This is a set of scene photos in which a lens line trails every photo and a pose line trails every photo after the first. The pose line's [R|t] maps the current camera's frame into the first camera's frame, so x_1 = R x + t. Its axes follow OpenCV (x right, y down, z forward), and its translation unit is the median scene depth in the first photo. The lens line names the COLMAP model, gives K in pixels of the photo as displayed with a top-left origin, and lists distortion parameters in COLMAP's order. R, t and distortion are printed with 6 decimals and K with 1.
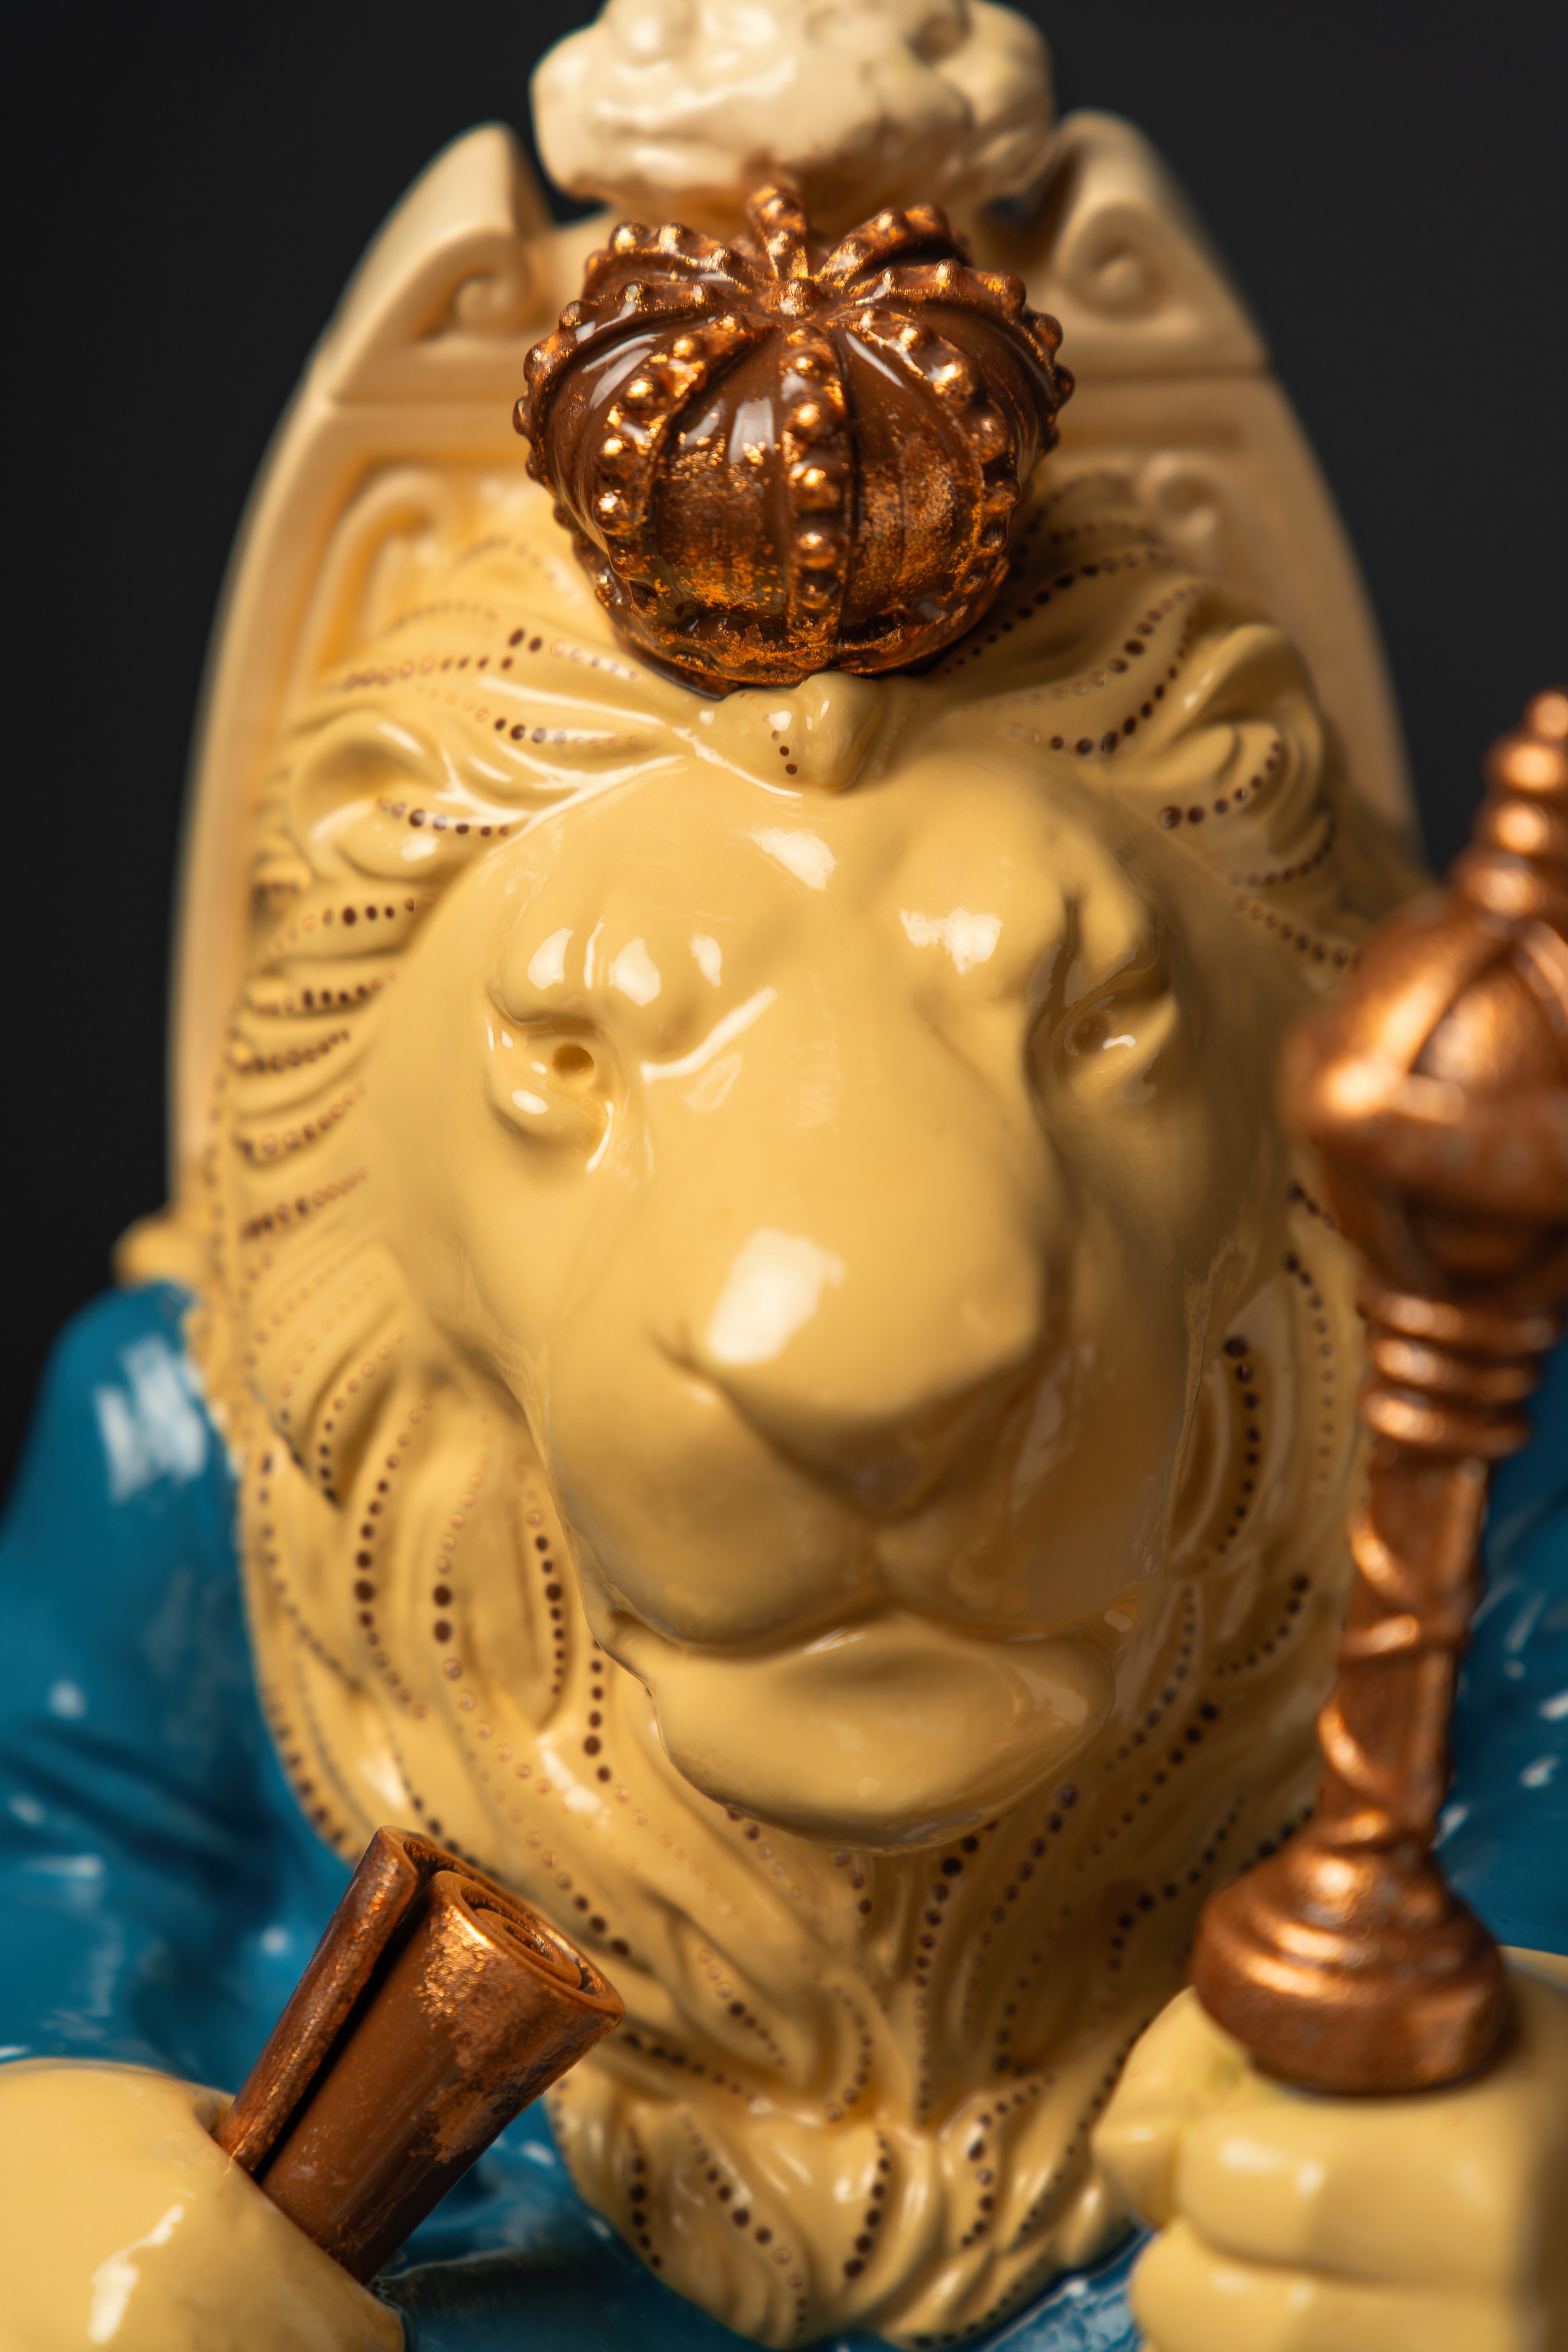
lens RADIAL K [[5448.6, 0, 792.9], [0, 5448.6, 1181.7], [0, 0, 1]] dist [0.013627, 0.000000]
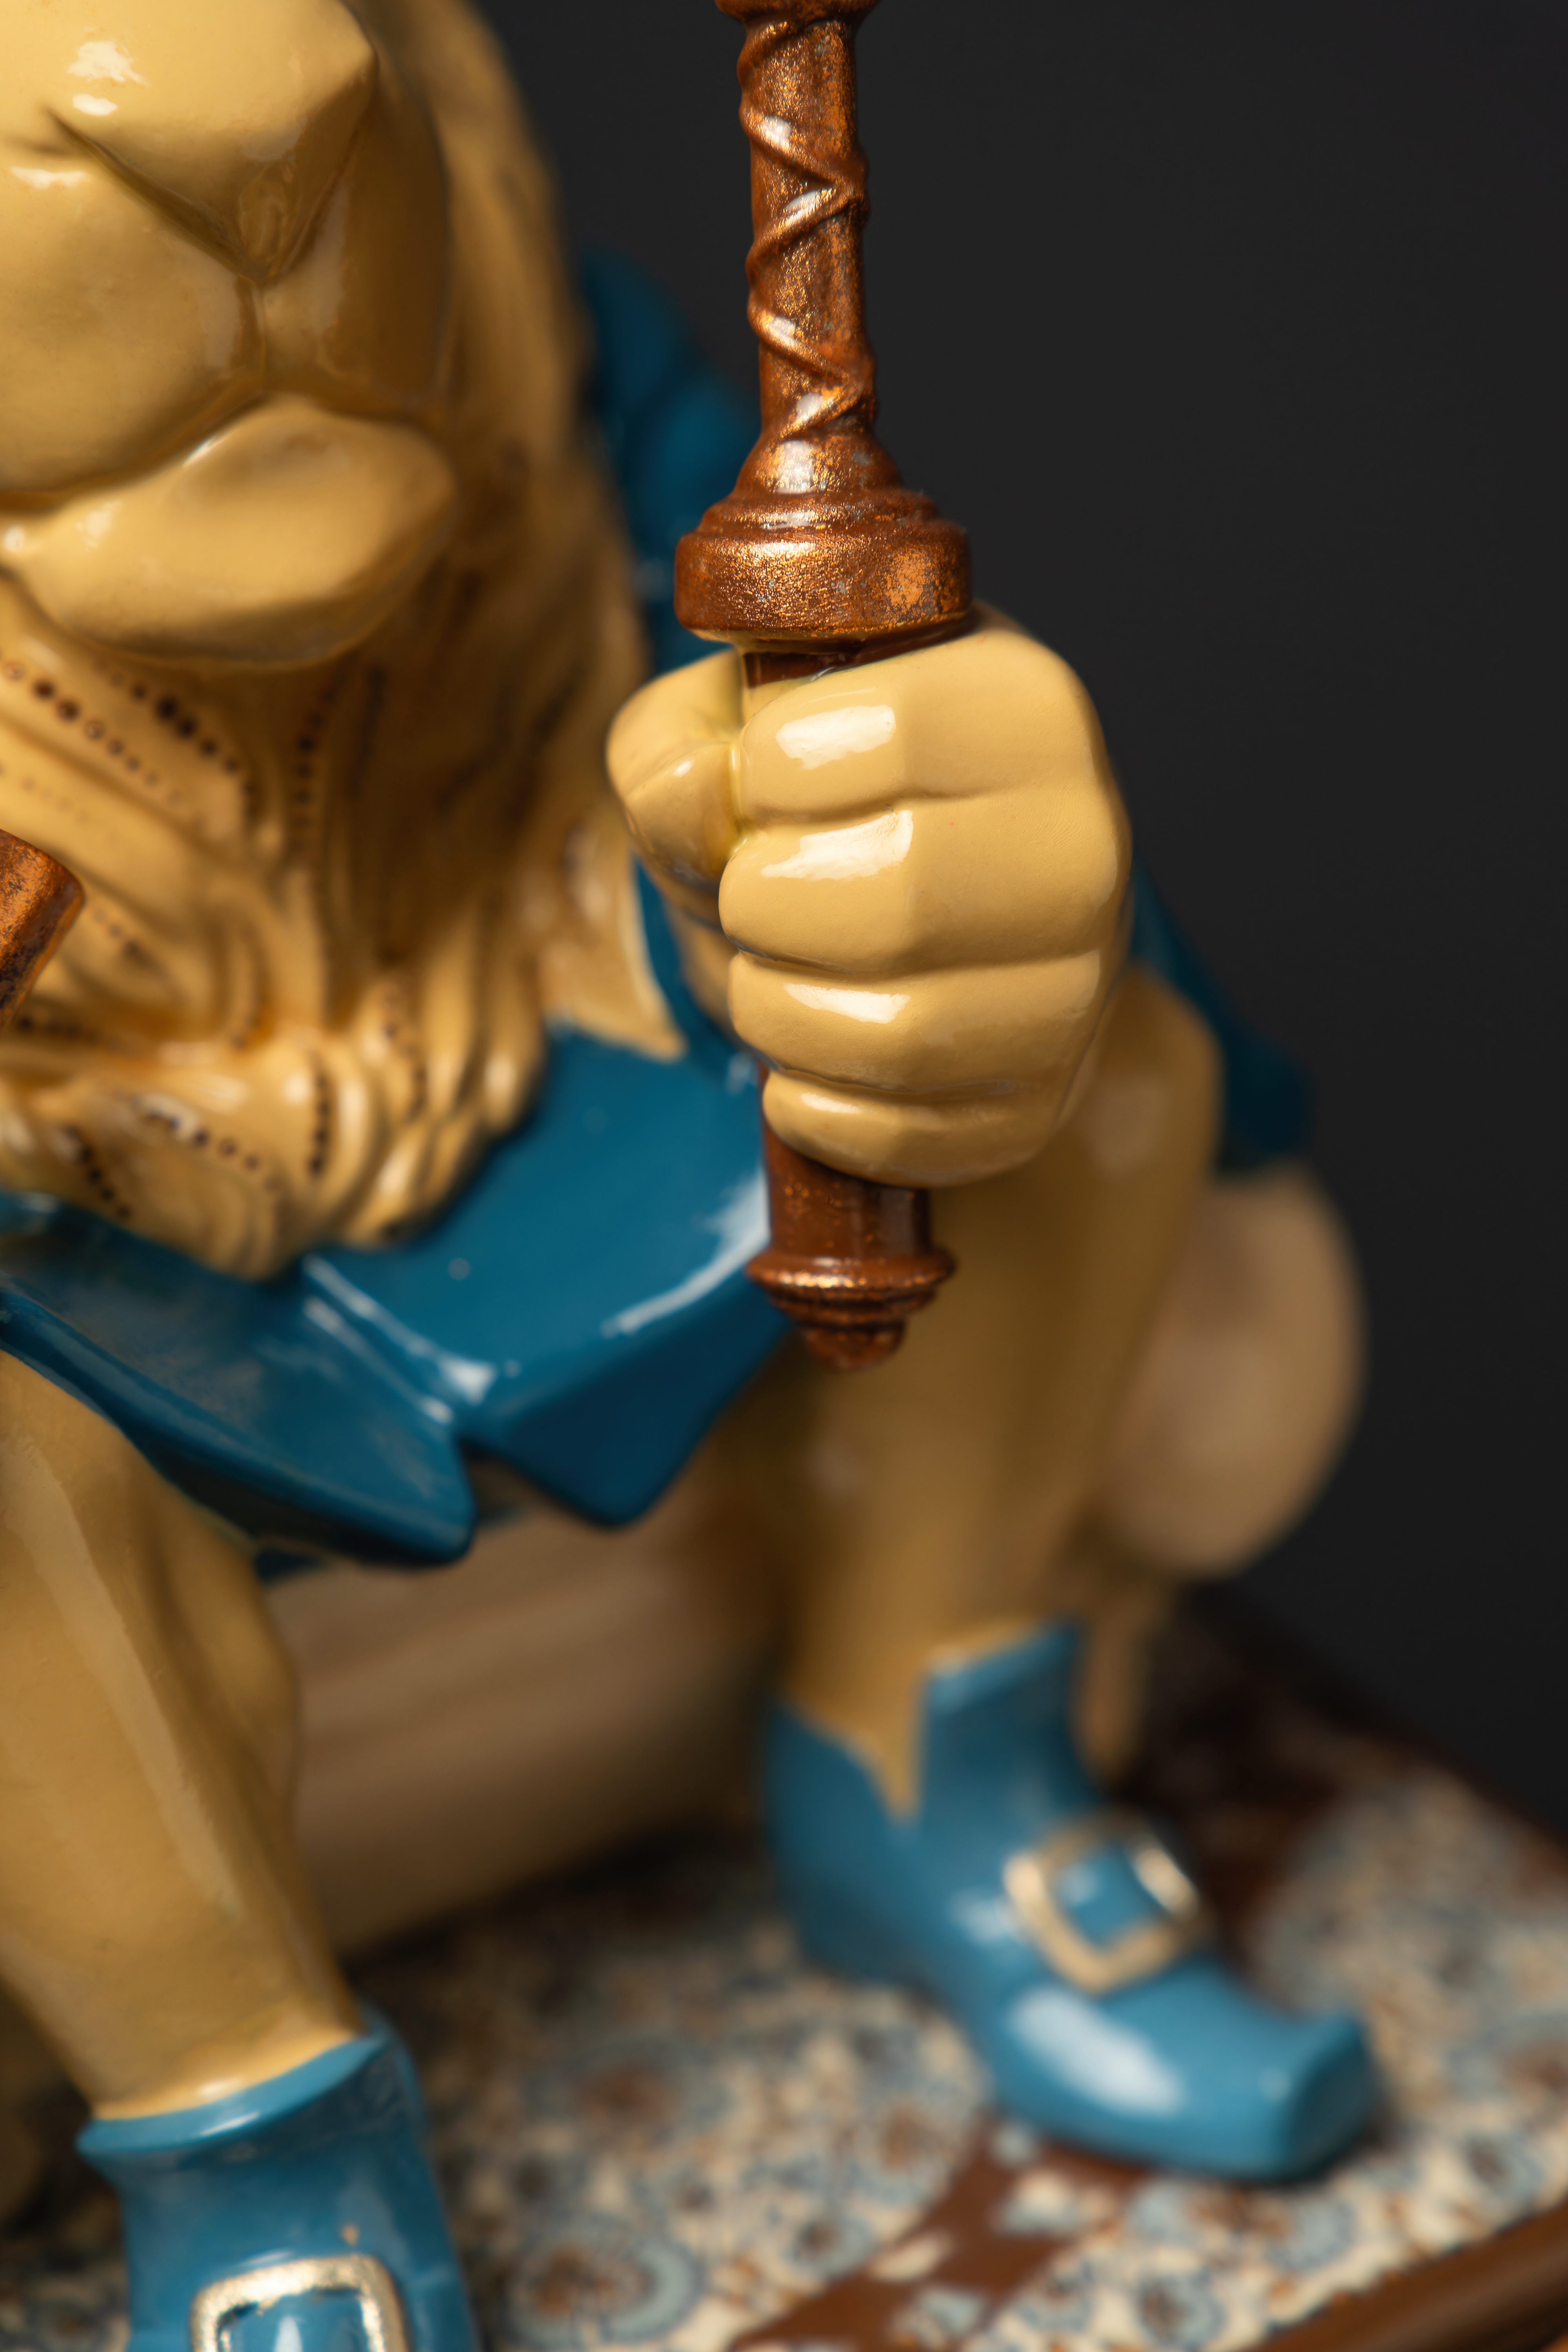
lens RADIAL K [[5448.6, 0, 783.9], [0, 5448.6, 1187.8], [0, 0, 1]] dist [0.013627, 0.000000]
pose [[0.879978, -0.231640, 0.414706, -0.329436], [0.272329, 0.961335, -0.040897, 0.269334], [-0.389198, 0.148925, 0.909036, 0.063710]]
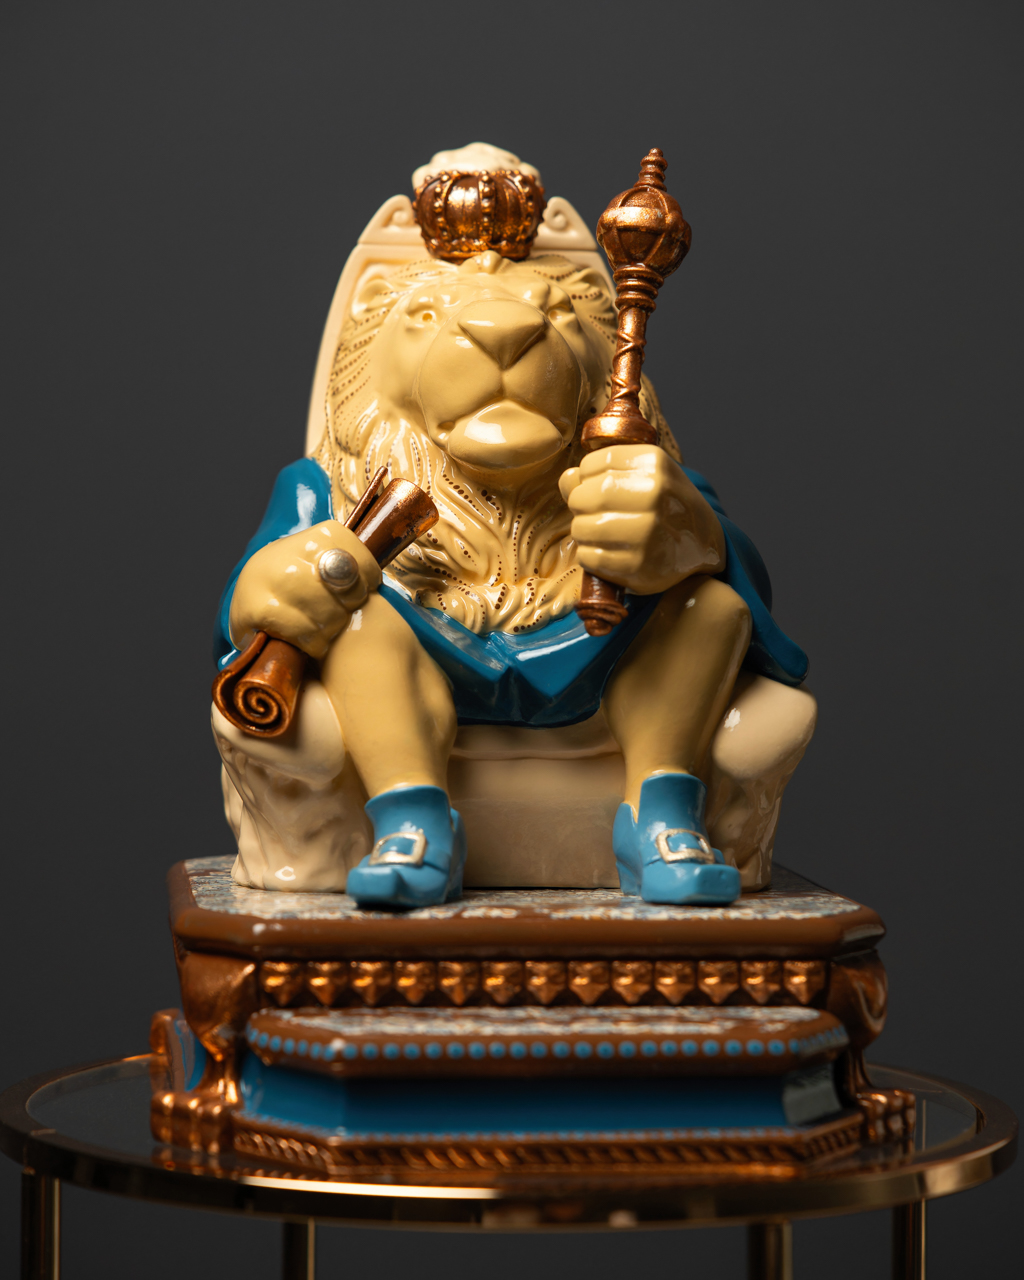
lens RADIAL K [[3566.8, 0, 516.9], [0, 3566.8, 644.8], [0, 0, 1]] dist [-0.045851, 0.000000]
pose [[0.999012, 0.014638, 0.041950, -0.078913], [0.010139, 0.844156, -0.536001, 1.554528], [-0.043258, 0.535897, 0.843174, -1.072503]]
